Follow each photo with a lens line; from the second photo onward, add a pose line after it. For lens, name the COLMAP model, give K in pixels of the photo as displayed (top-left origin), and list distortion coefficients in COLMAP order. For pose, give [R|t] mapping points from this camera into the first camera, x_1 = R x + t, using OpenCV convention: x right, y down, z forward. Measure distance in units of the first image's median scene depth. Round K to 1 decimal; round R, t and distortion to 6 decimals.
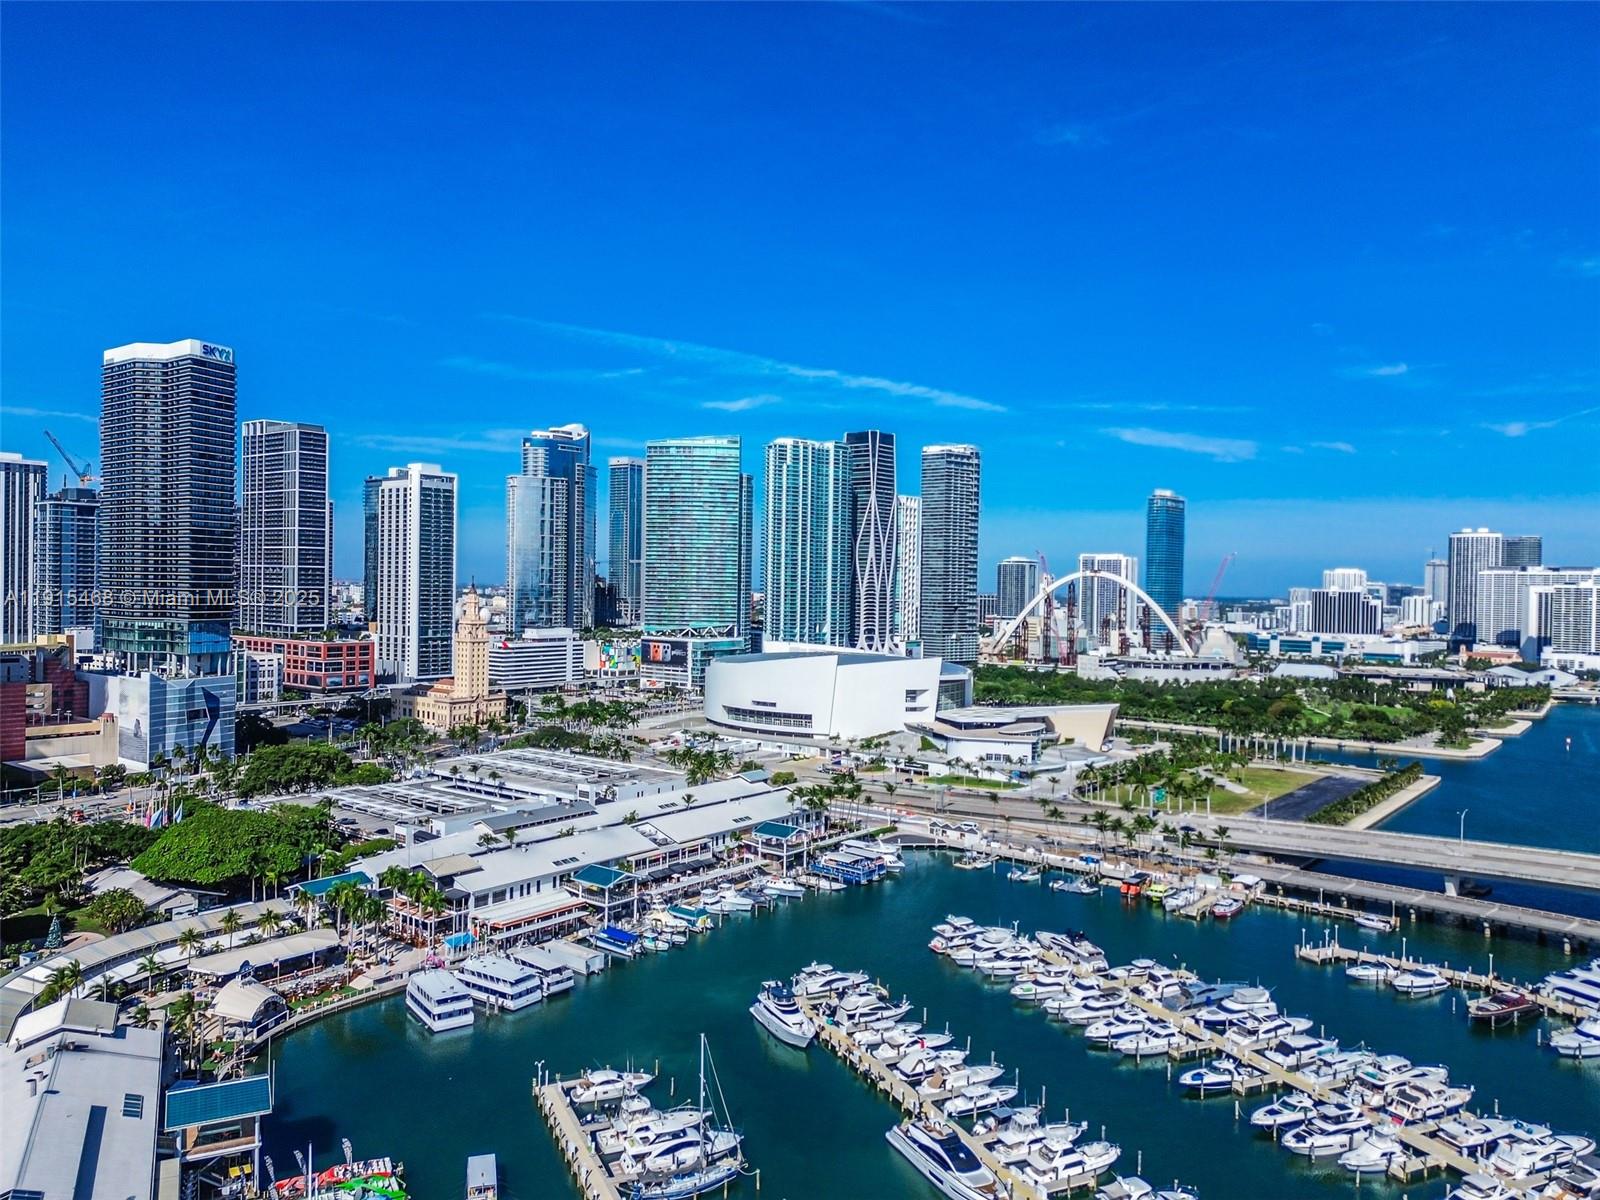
lens RADIAL K [[1122.9, 0, 801.7], [0, 1122.9, 587.9], [0, 0, 1]] dist [0.056641, -0.005646]
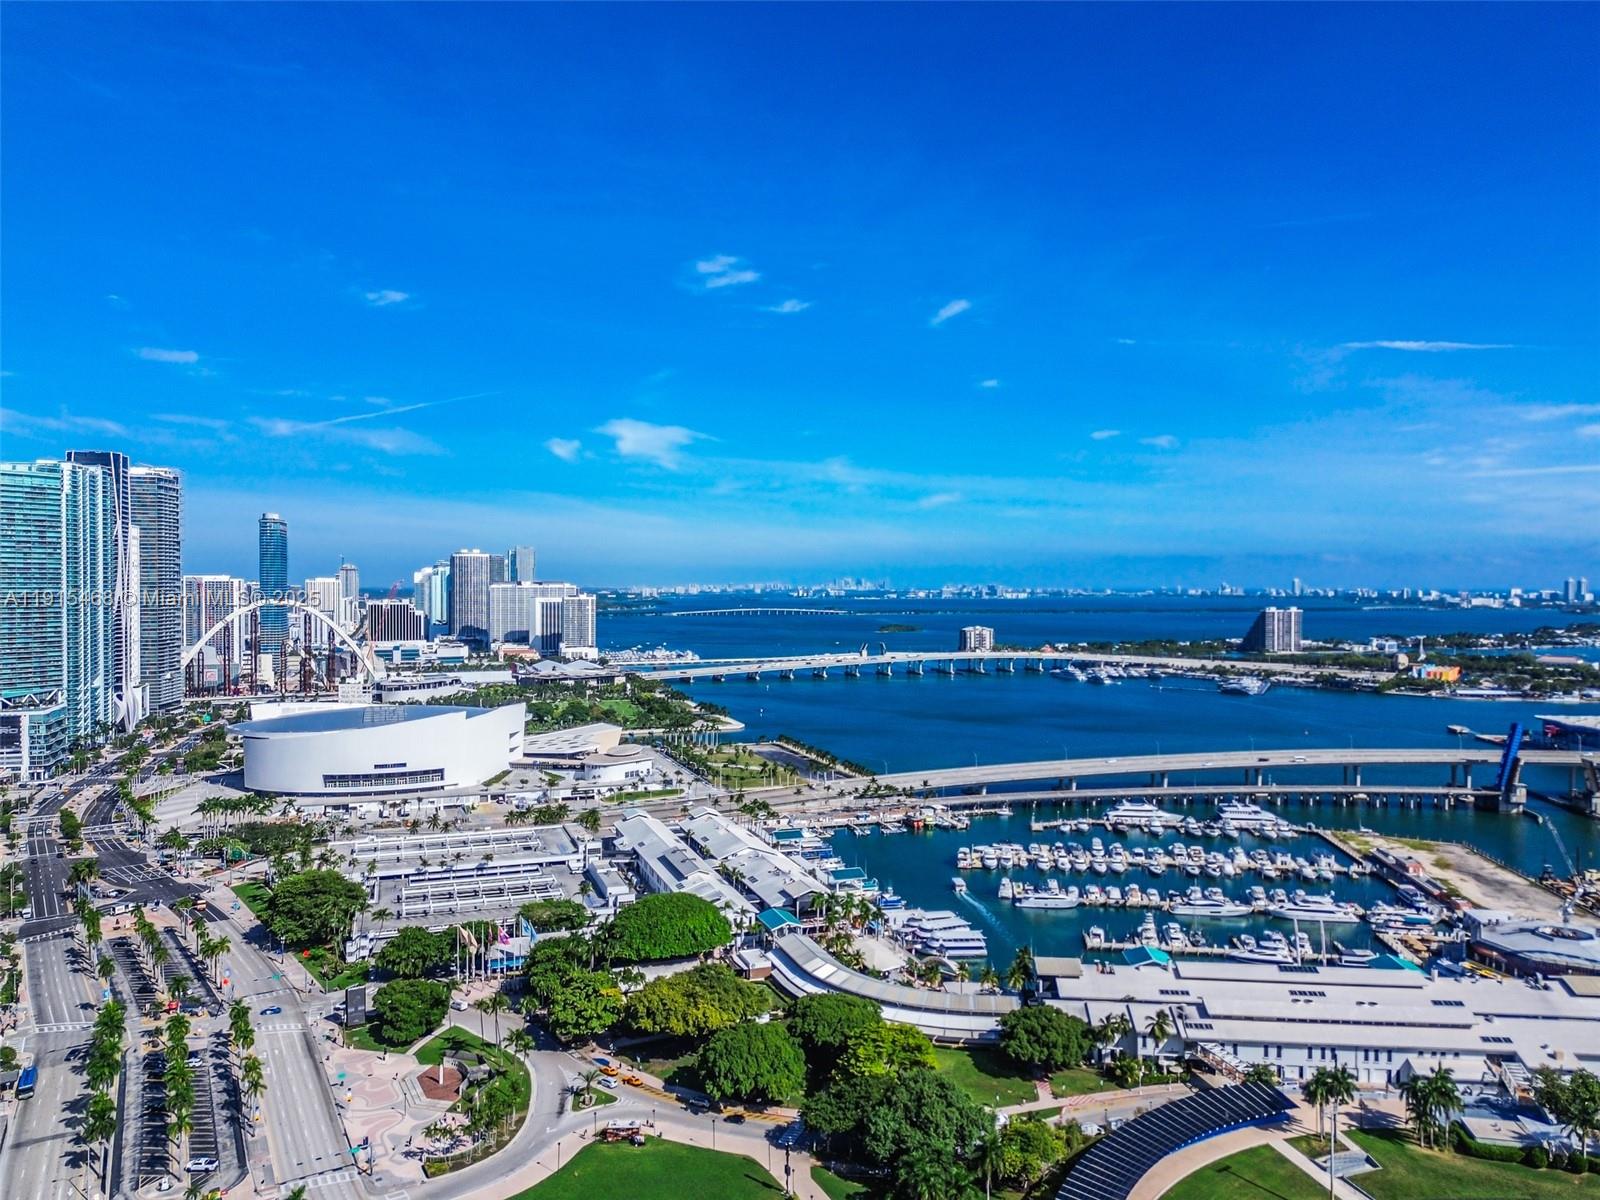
lens RADIAL K [[1122.9, 0, 801.7], [0, 1122.9, 587.9], [0, 0, 1]] dist [0.056641, -0.005646]
pose [[0.555264, -0.018471, 0.831469, -0.468400], [0.009401, 0.999829, 0.015933, -0.051862], [-0.831621, -0.001030, 0.555343, 0.057354]]
